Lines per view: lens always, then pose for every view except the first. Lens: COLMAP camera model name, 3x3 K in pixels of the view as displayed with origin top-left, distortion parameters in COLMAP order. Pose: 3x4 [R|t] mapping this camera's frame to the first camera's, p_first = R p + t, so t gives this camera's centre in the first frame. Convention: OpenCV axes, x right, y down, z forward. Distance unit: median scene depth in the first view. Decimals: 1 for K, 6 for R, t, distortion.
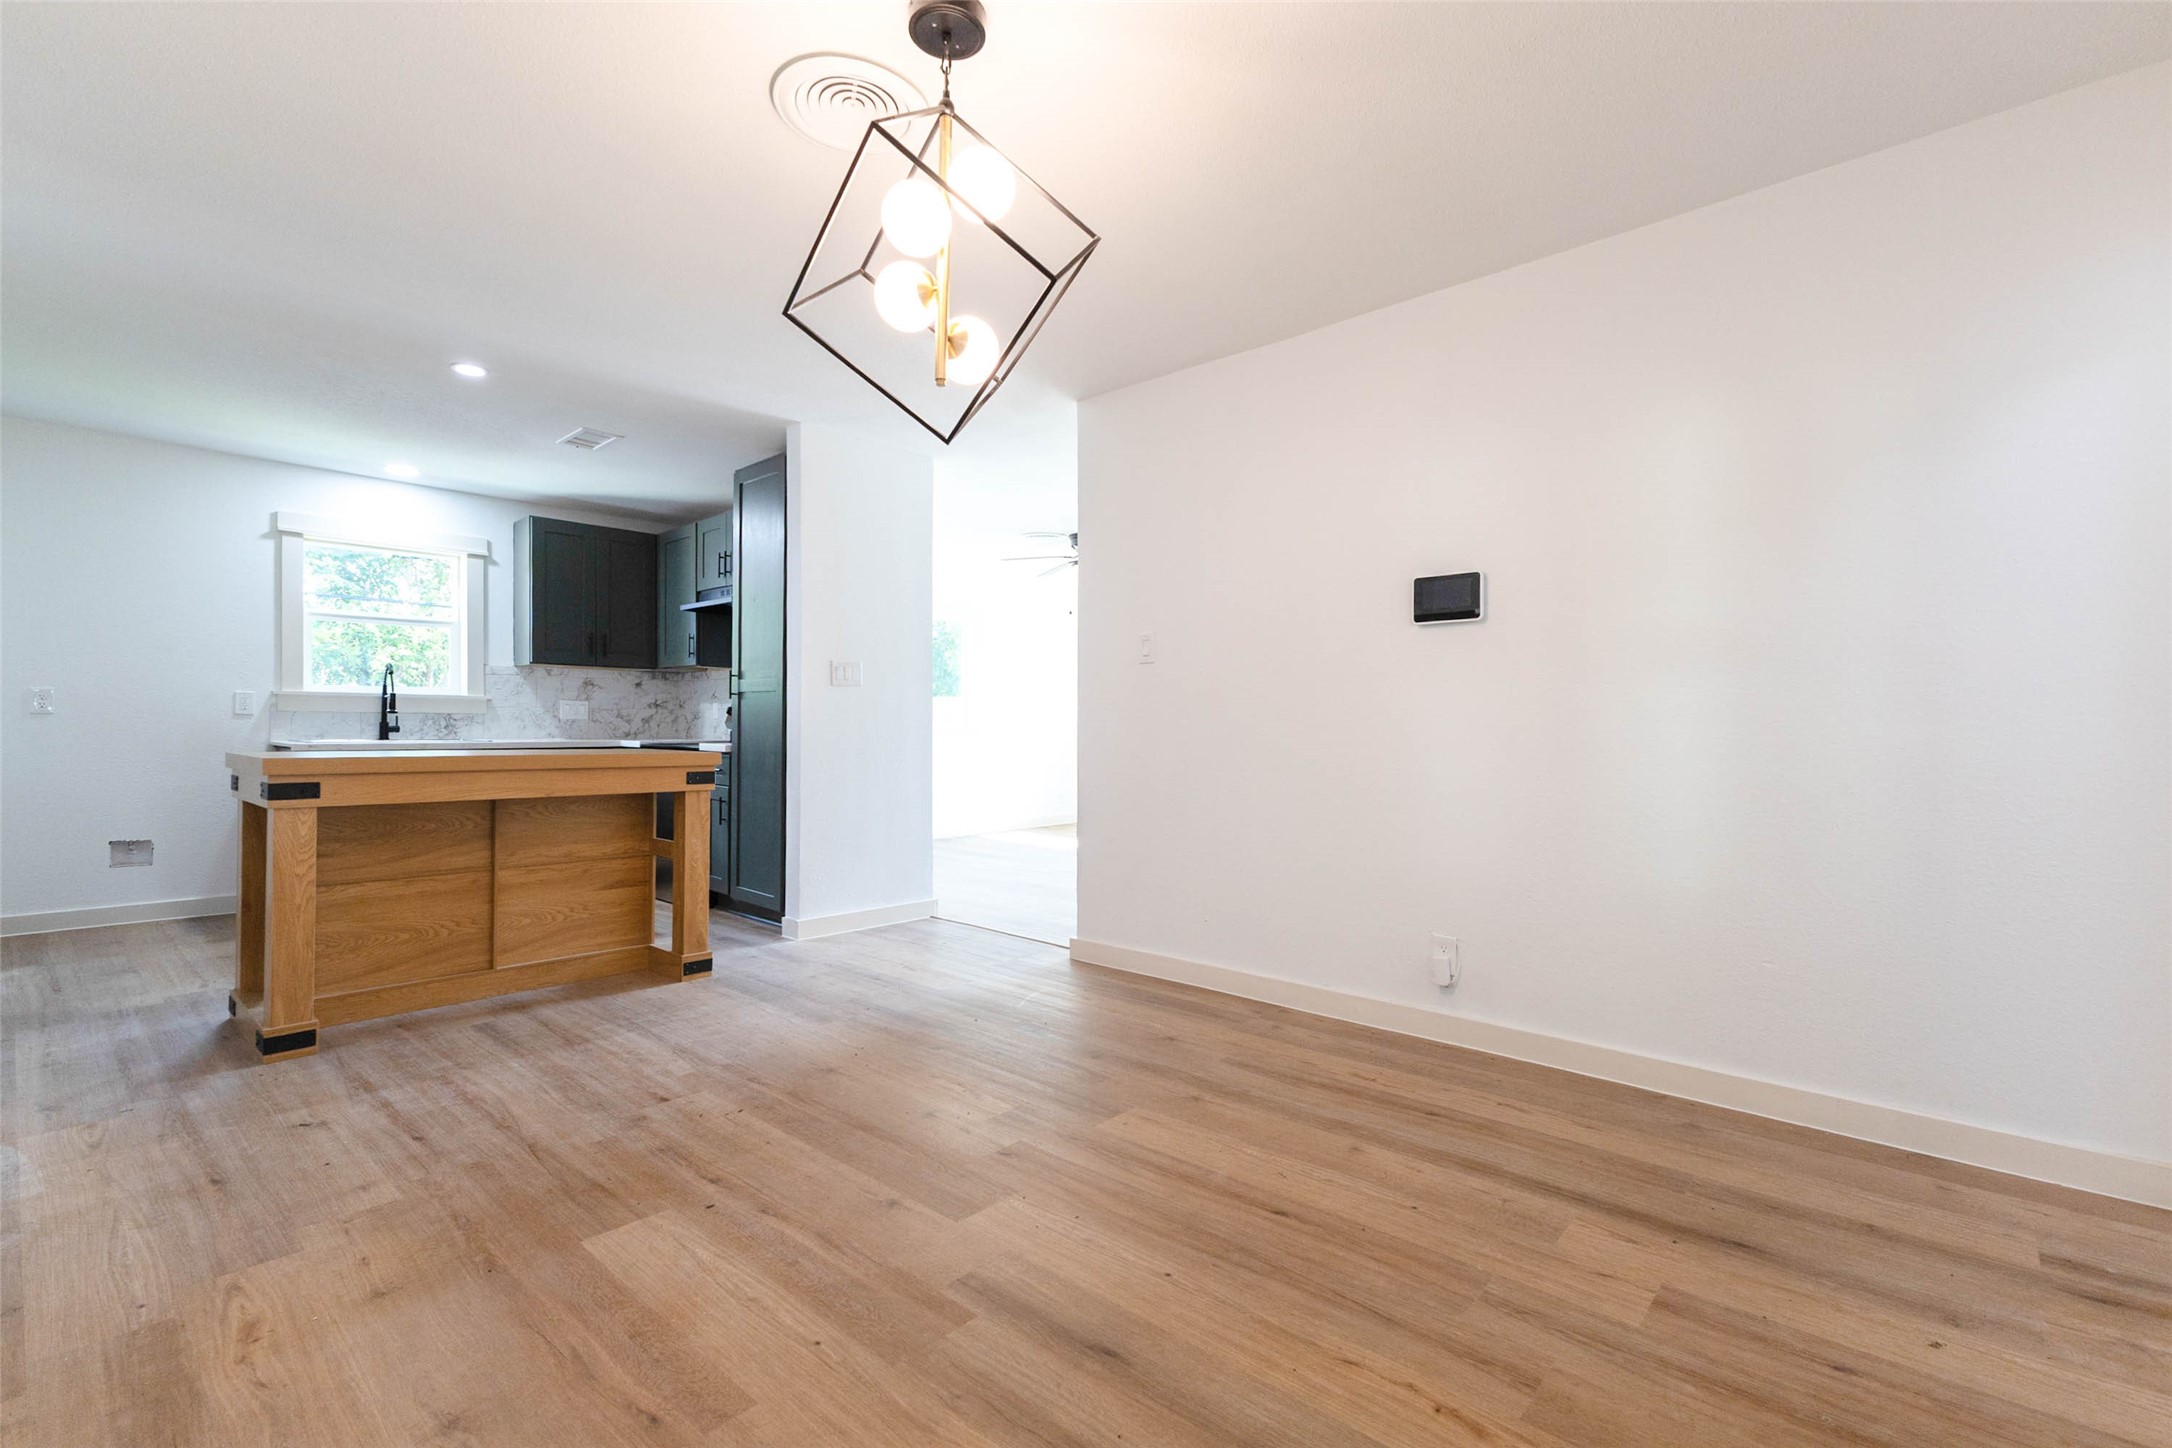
lens RADIAL K [[948.0, 0, 1096.5], [0, 948.0, 722.3], [0, 0, 1]] dist [0.012137, 0.000028]
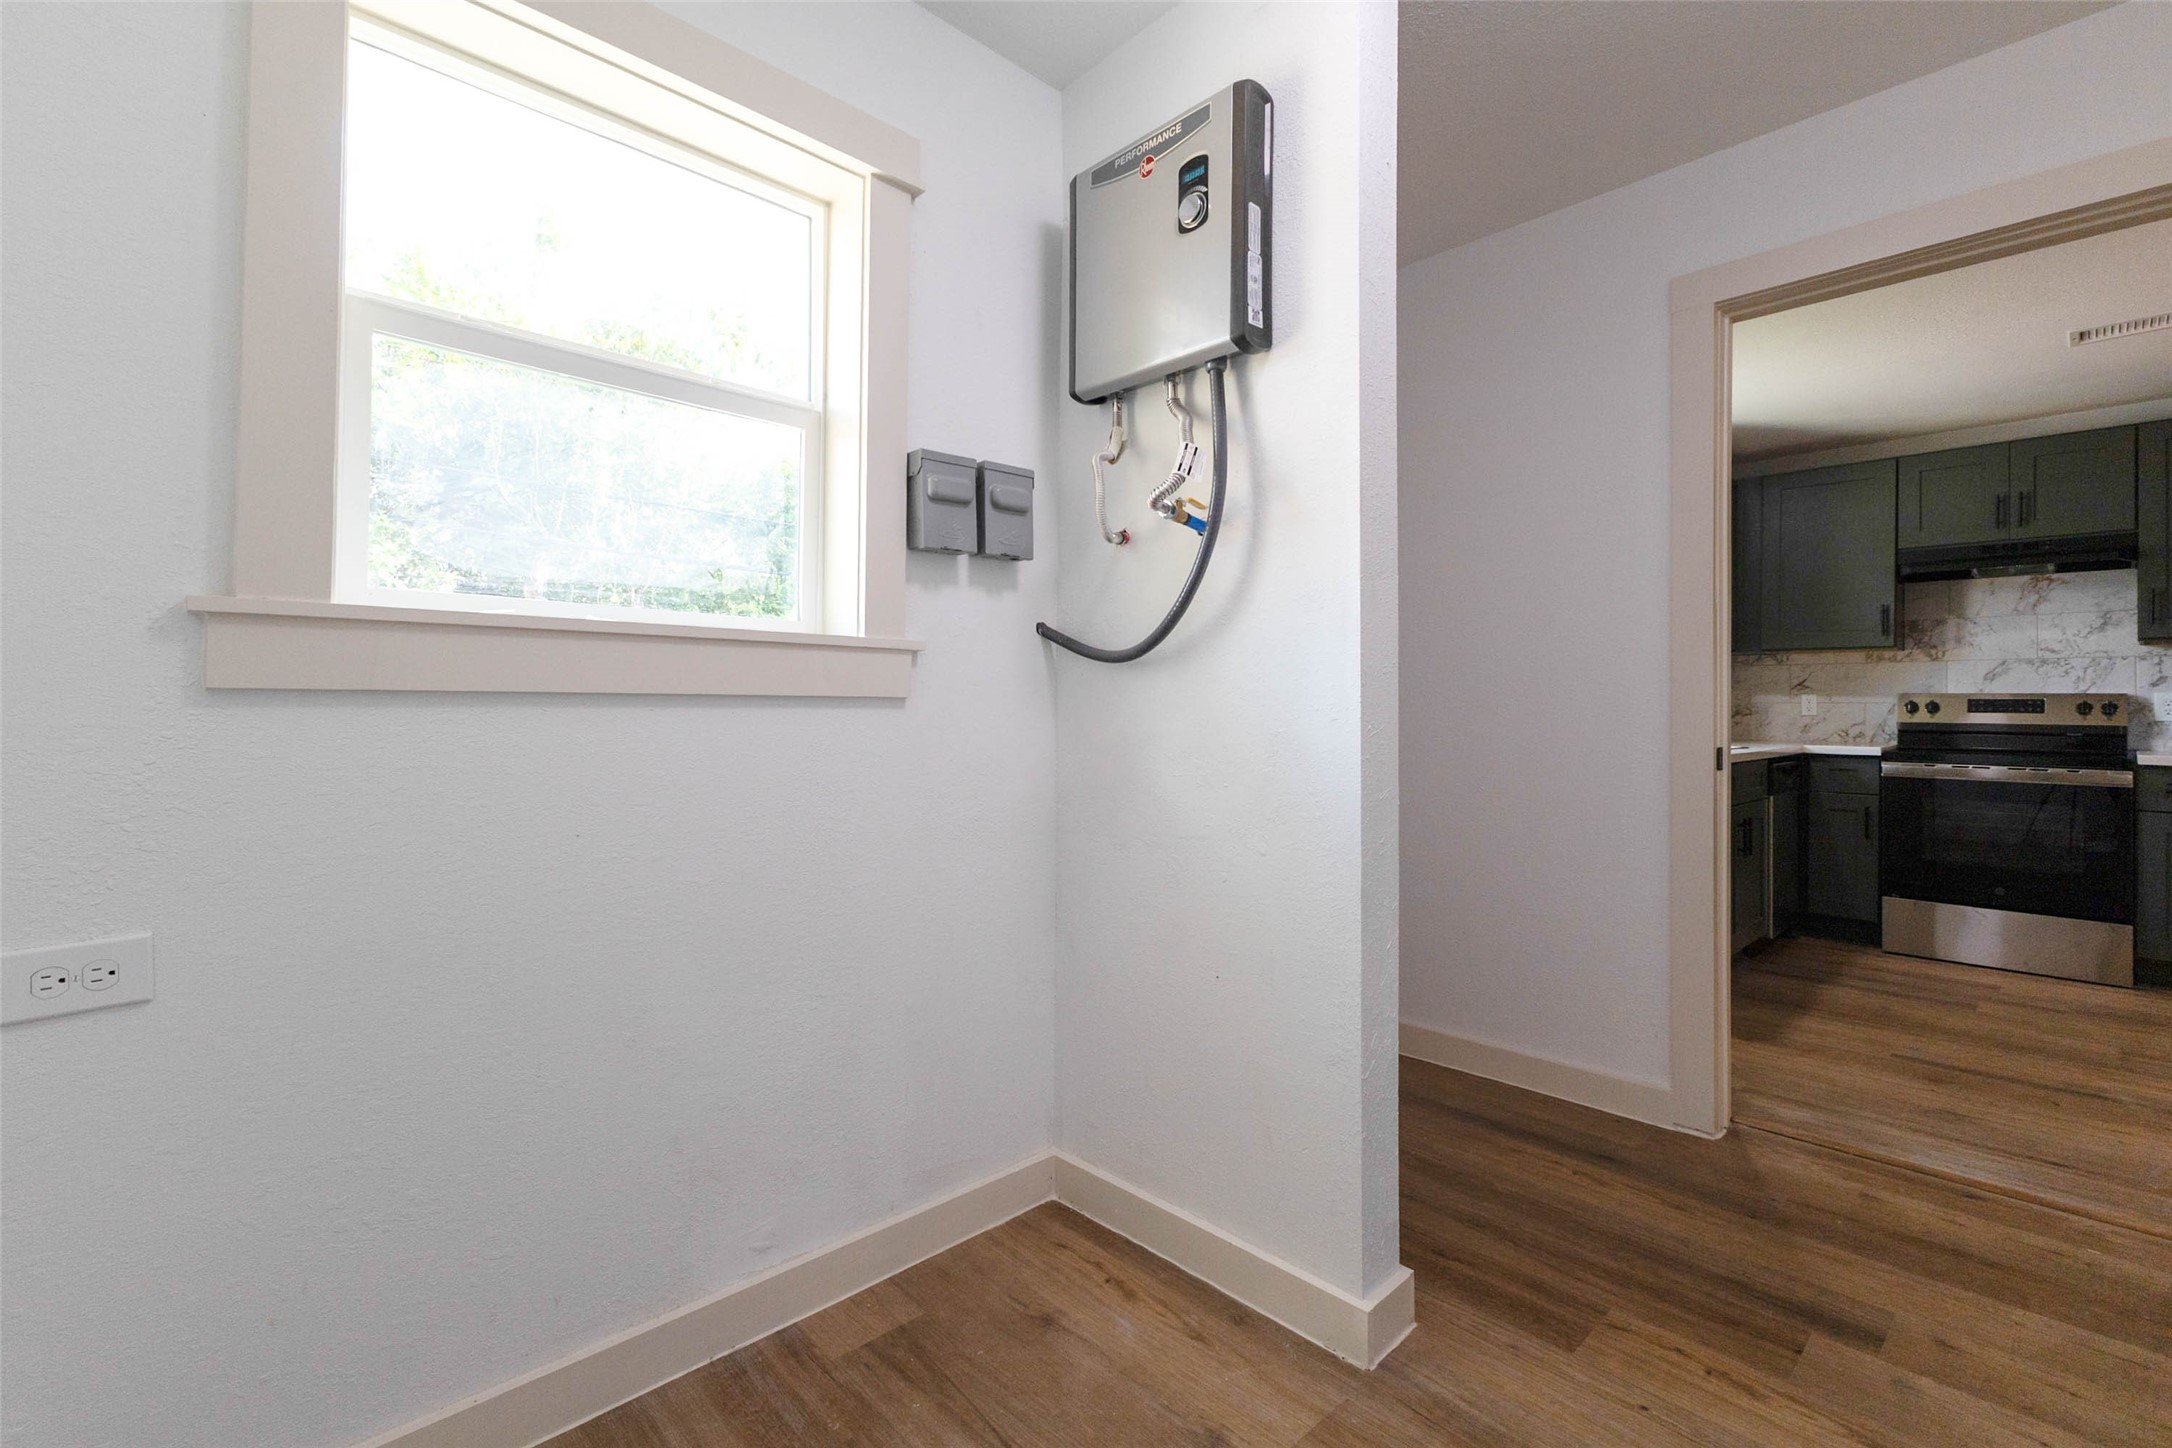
lens RADIAL K [[967.7, 0, 1084.9], [0, 967.7, 695.3], [0, 0, 1]] dist [-0.000188, -0.000567]
pose [[0.996277, 0.003465, -0.086144, -1.830813], [-0.004301, 0.999945, -0.009518, -0.020450], [0.086106, 0.009853, 0.996237, 0.335427]]
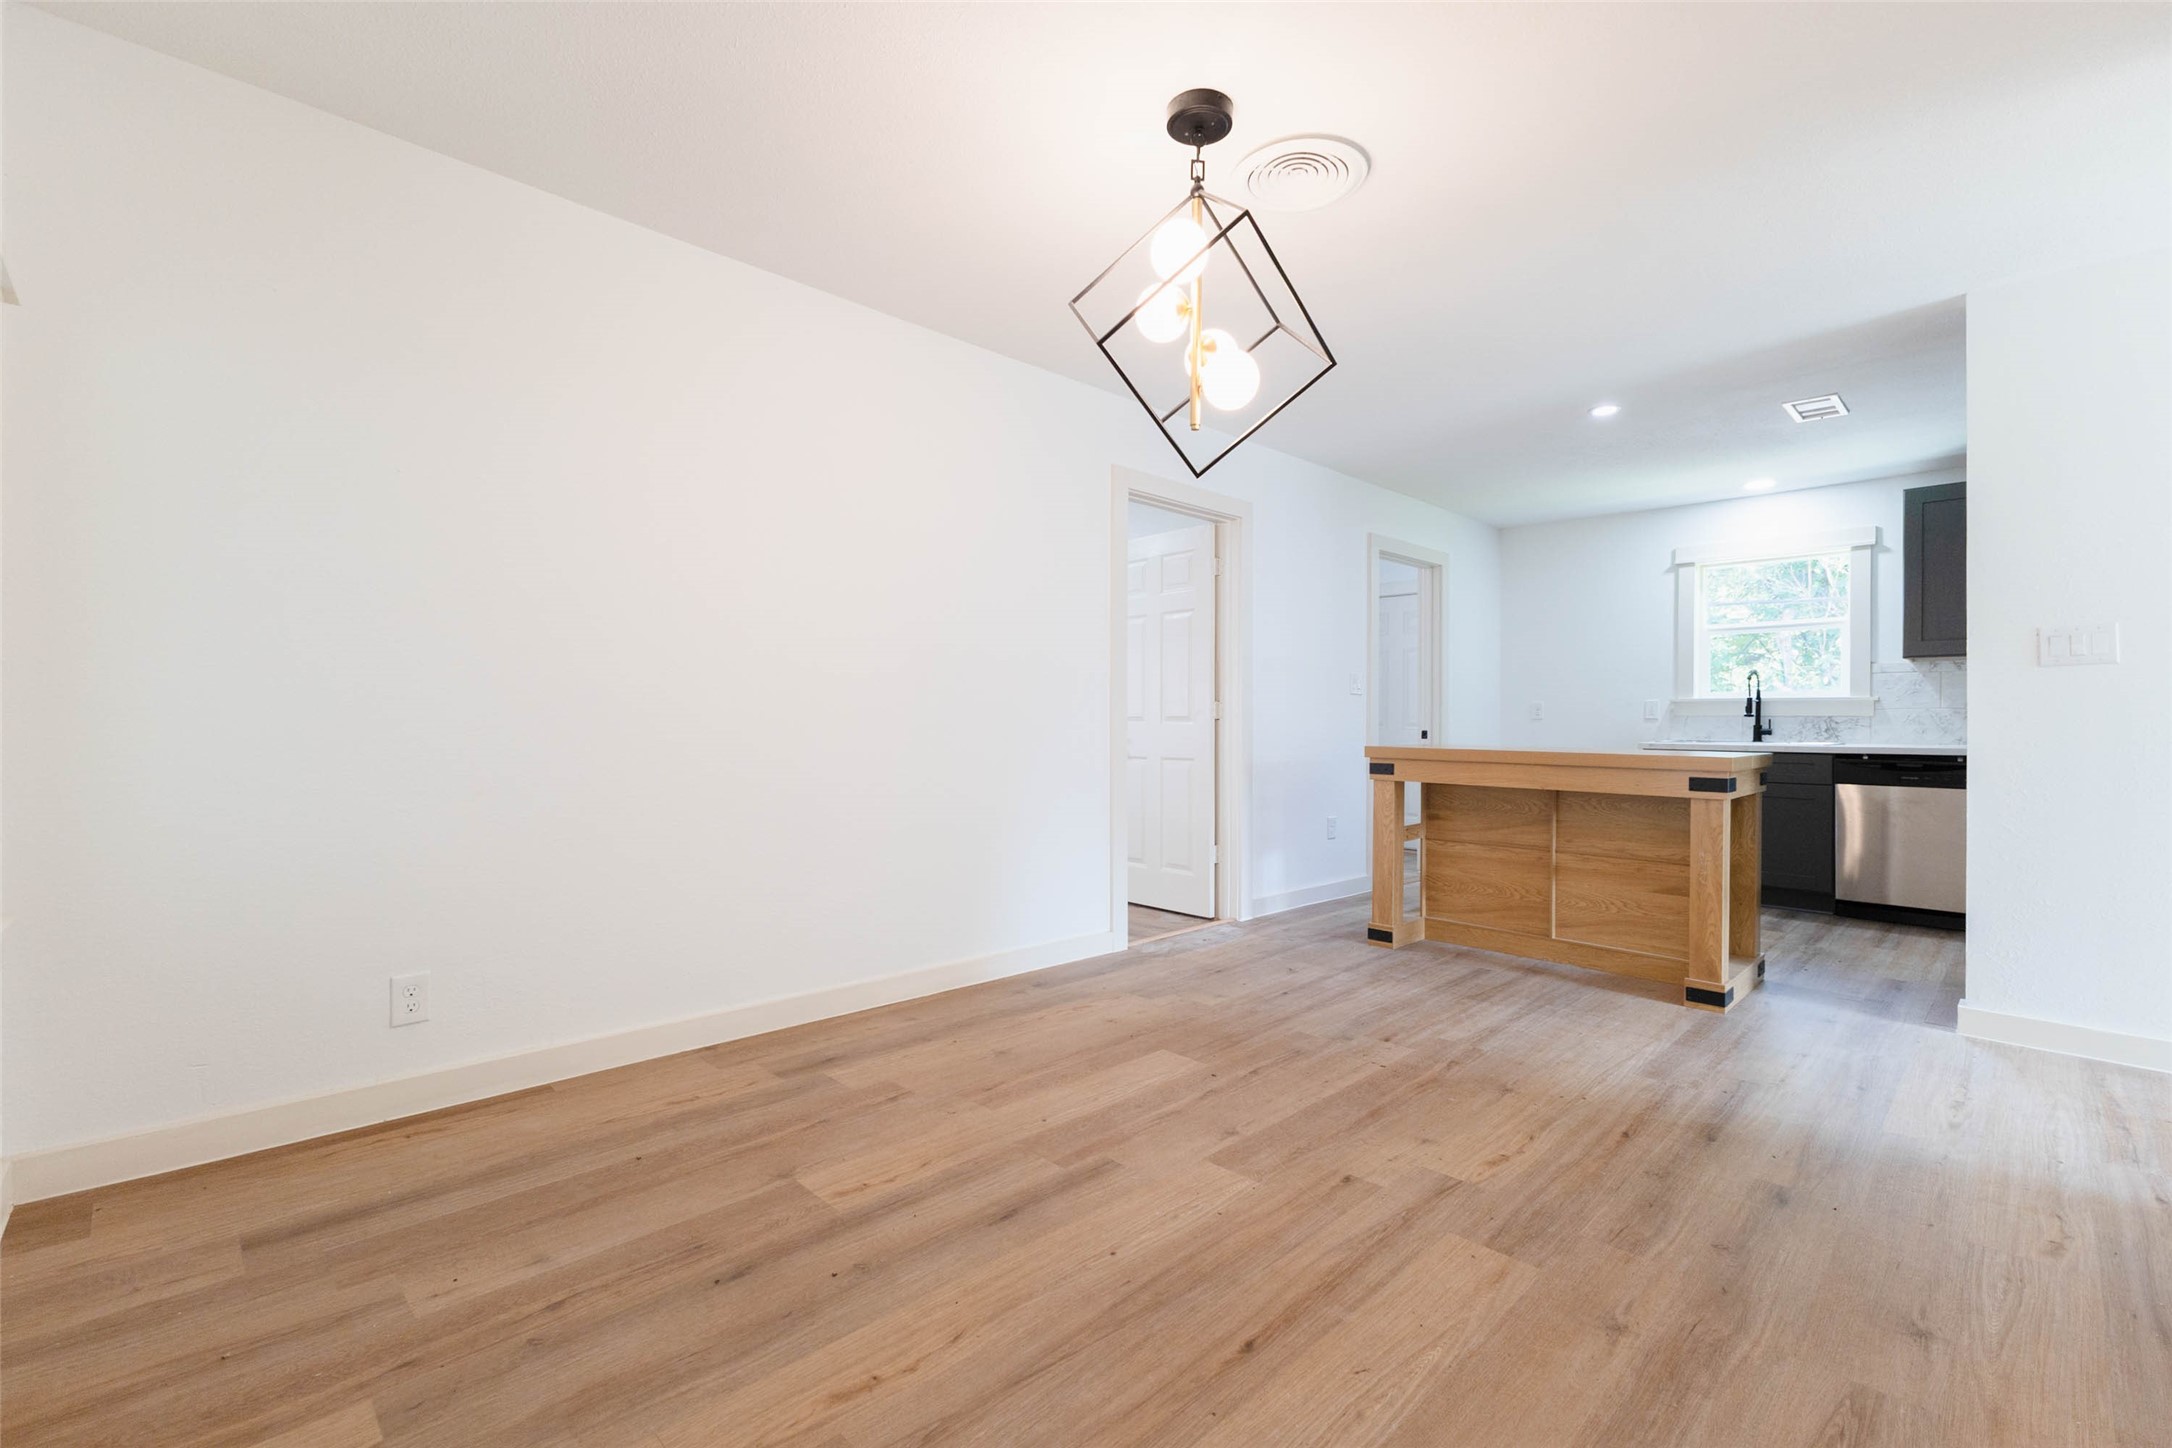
lens RADIAL K [[950.8, 0, 1092.8], [0, 950.8, 721.5], [0, 0, 1]] dist [0.007932, 0.000045]
pose [[-0.059260, -0.006718, -0.998220, 0.591999], [-0.002768, 0.999975, -0.006565, 0.007793], [0.998239, 0.002374, -0.059277, 0.556646]]
